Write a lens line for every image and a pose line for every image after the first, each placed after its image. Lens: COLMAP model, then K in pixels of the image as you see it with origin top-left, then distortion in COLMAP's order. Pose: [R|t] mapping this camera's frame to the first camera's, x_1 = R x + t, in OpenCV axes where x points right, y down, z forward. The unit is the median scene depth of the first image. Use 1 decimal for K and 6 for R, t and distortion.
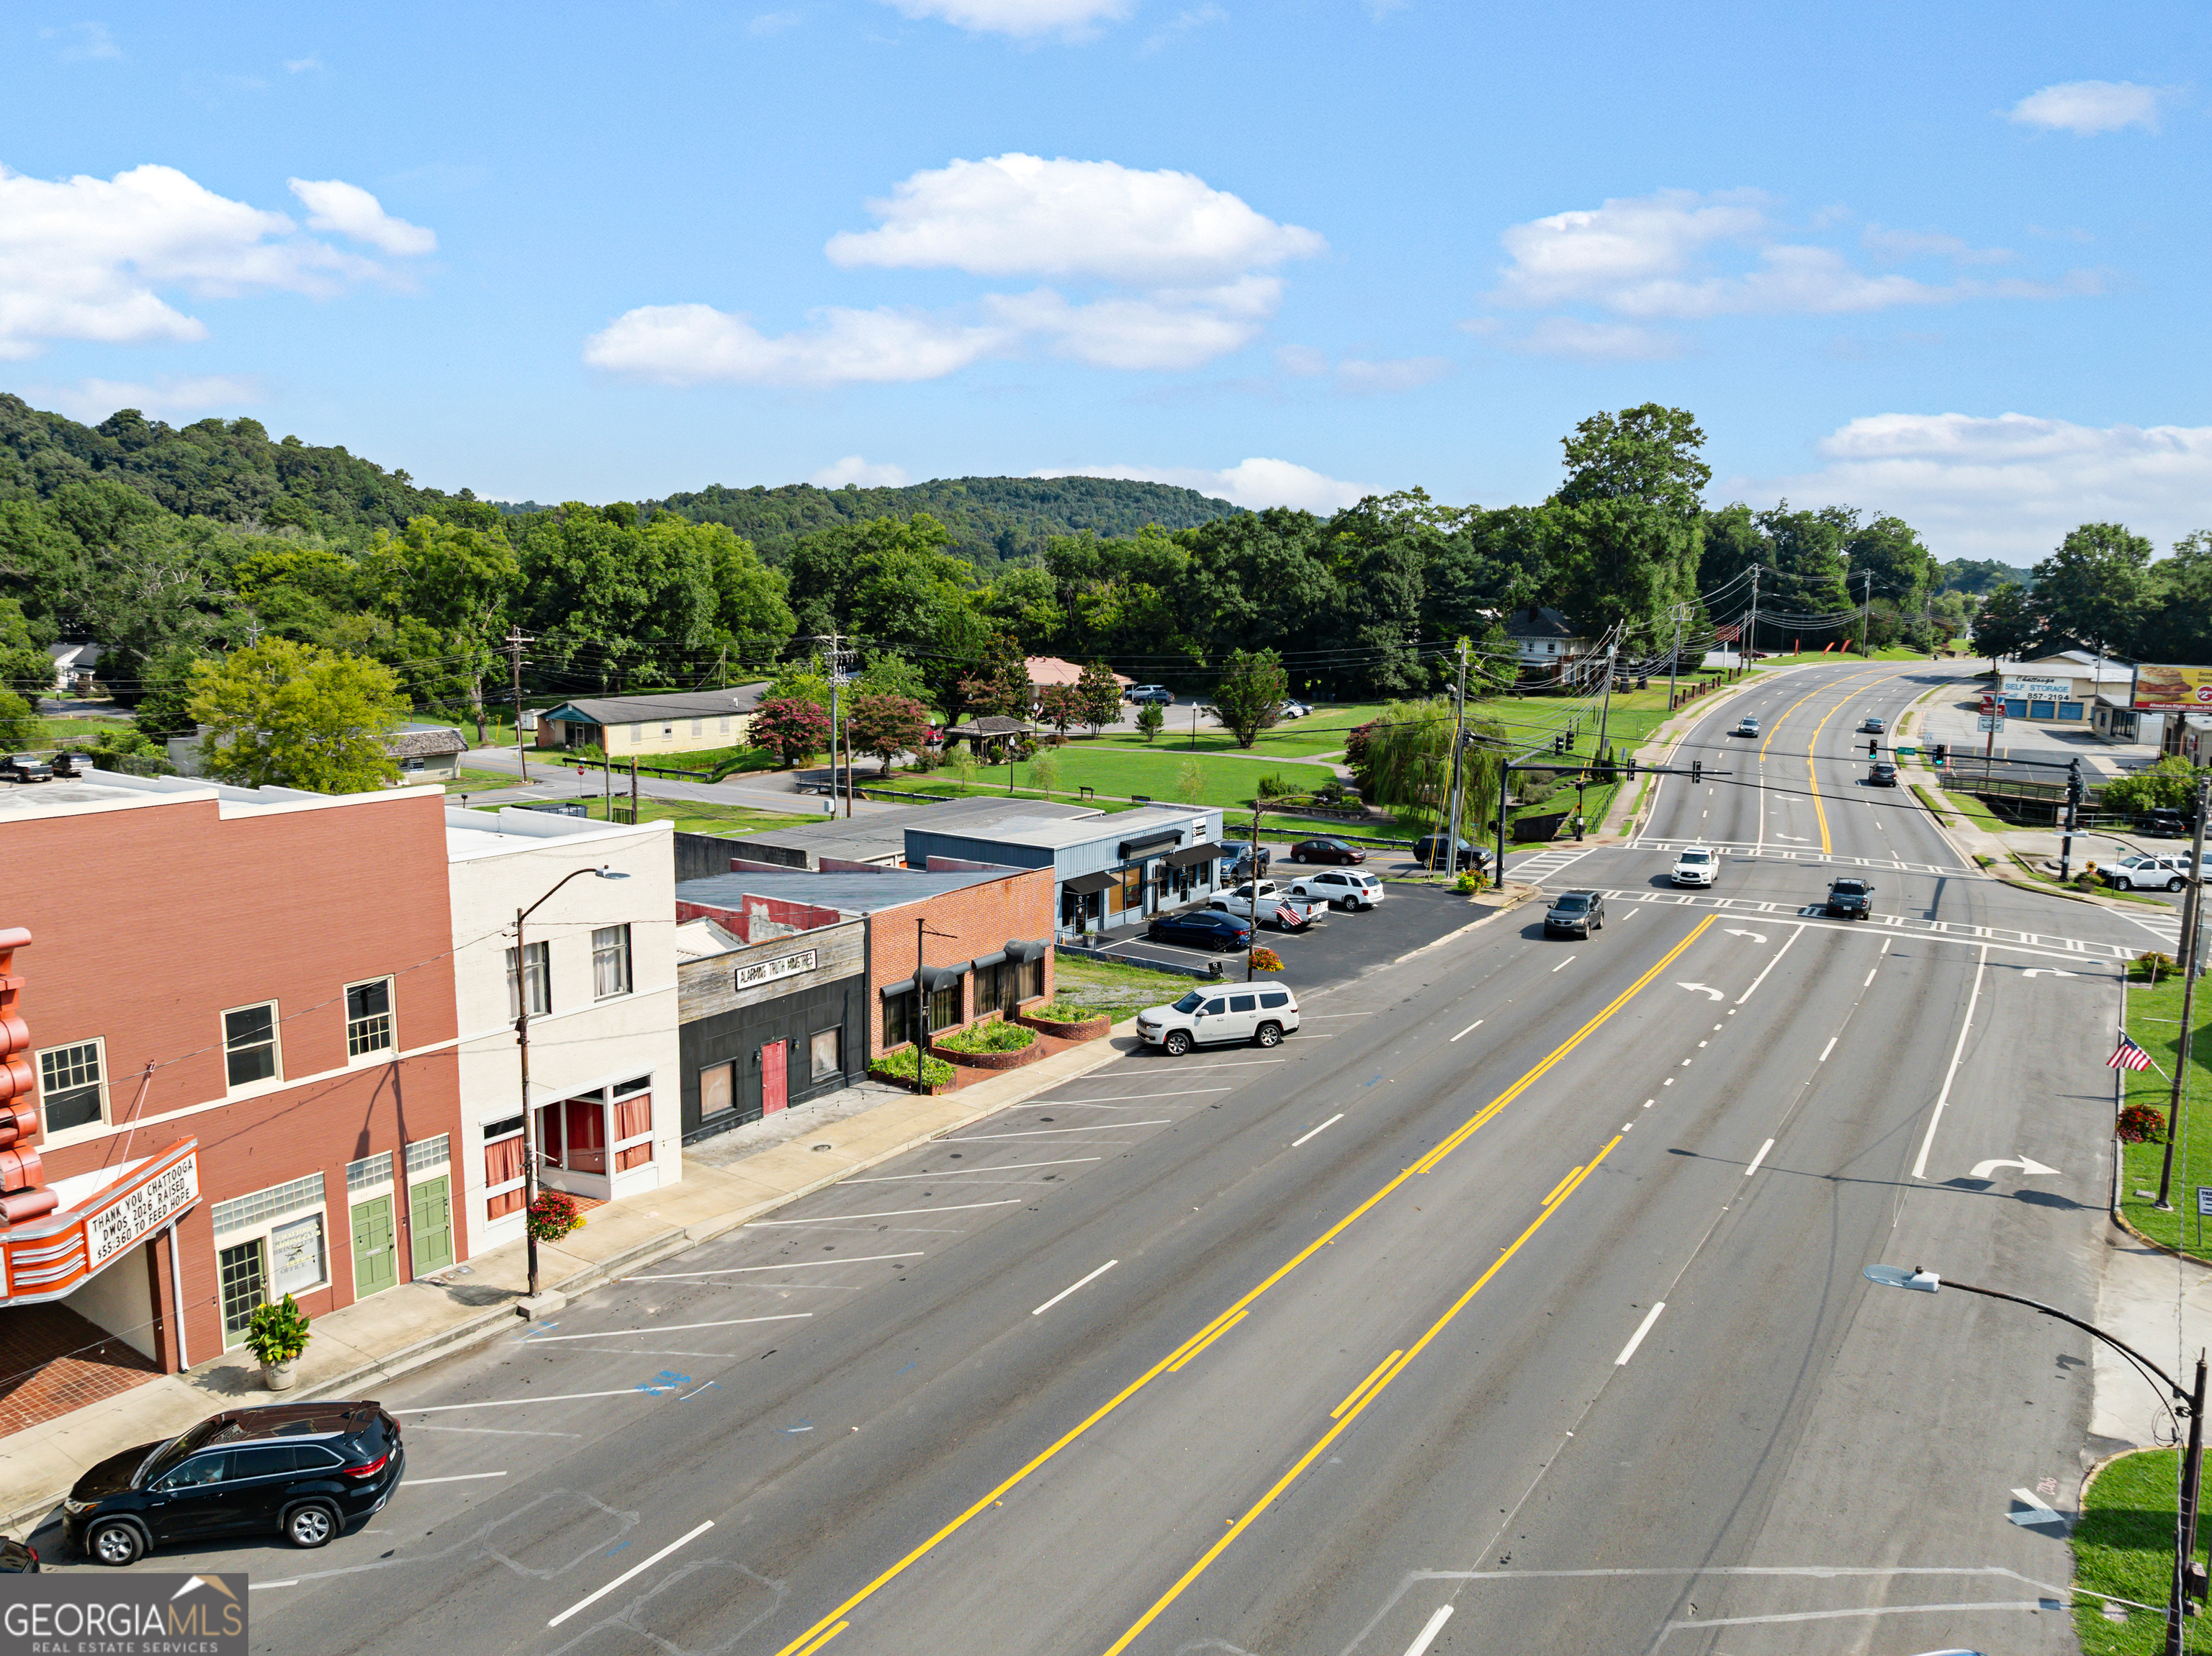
lens RADIAL K [[1547.3, 0, 1091.1], [0, 1547.3, 810.8], [0, 0, 1]] dist [-0.031888, -0.004142]
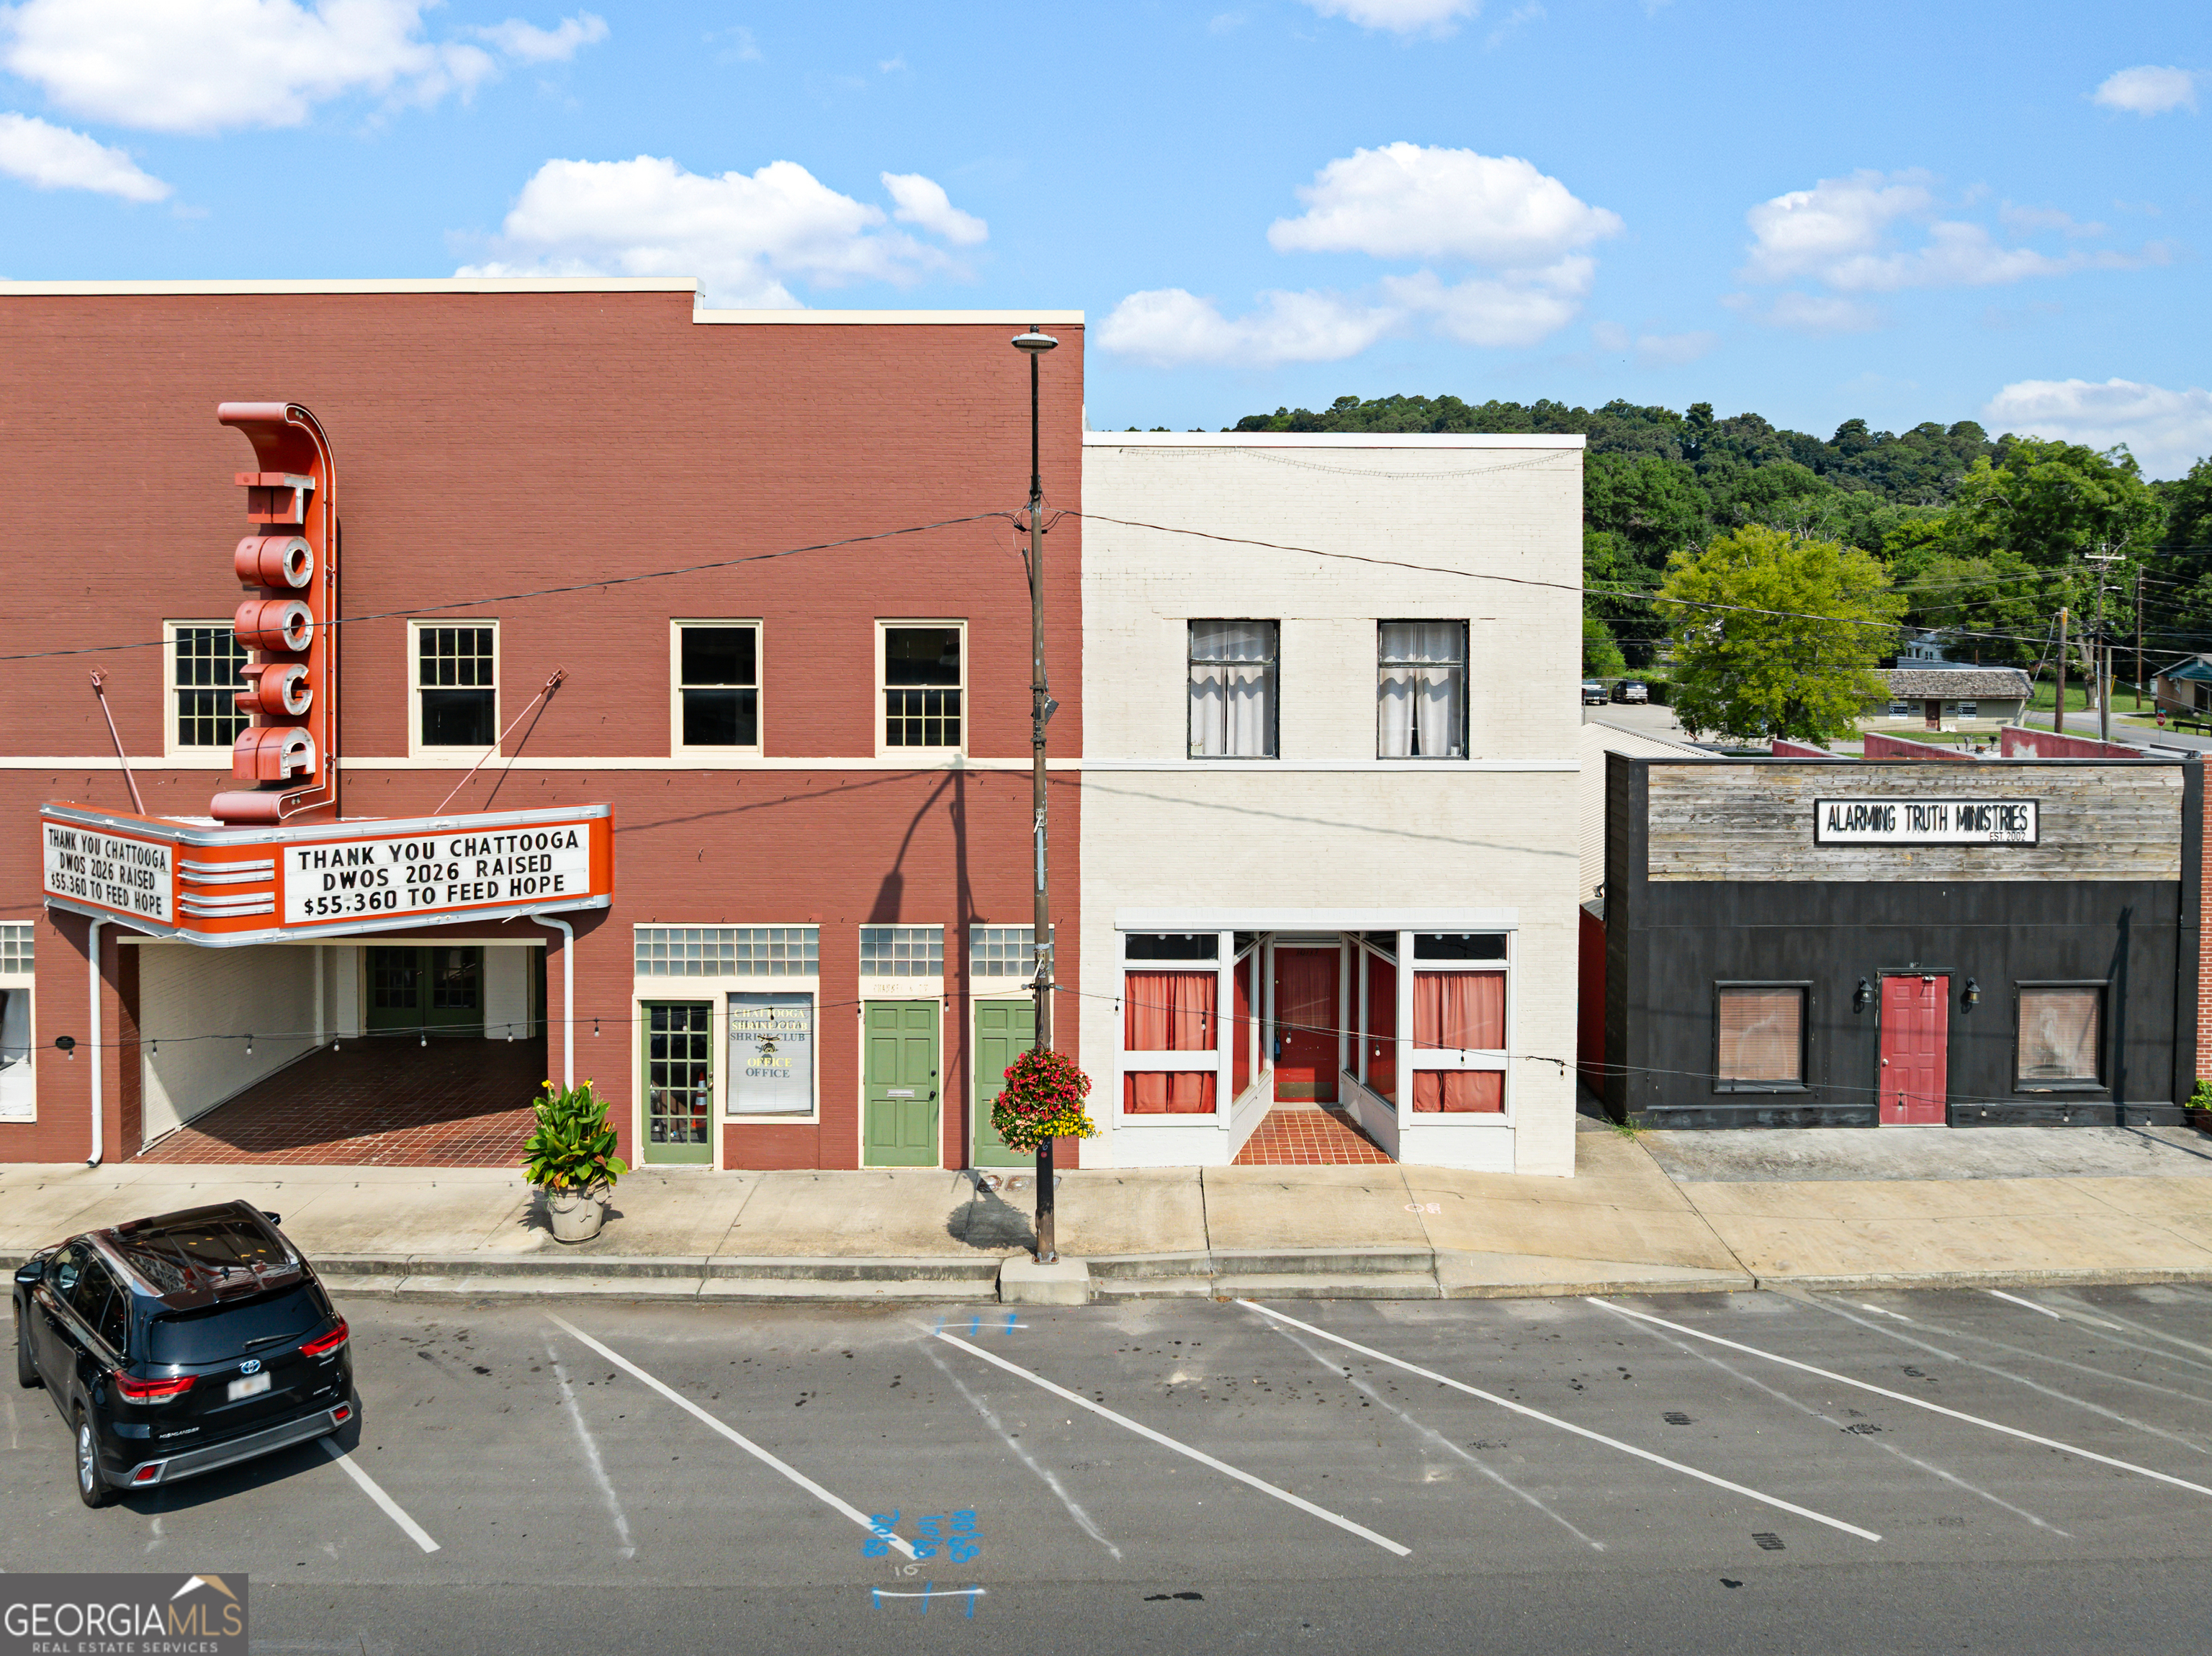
lens RADIAL K [[1547.3, 0, 1199.4], [0, 1547.3, 637.1], [0, 0, 1]] dist [-0.031888, -0.004142]
pose [[0.572504, 0.001331, -0.819901, 0.076171], [-0.111732, 0.990796, -0.076409, 0.136913], [0.812253, 0.135354, 0.567384, 0.681868]]
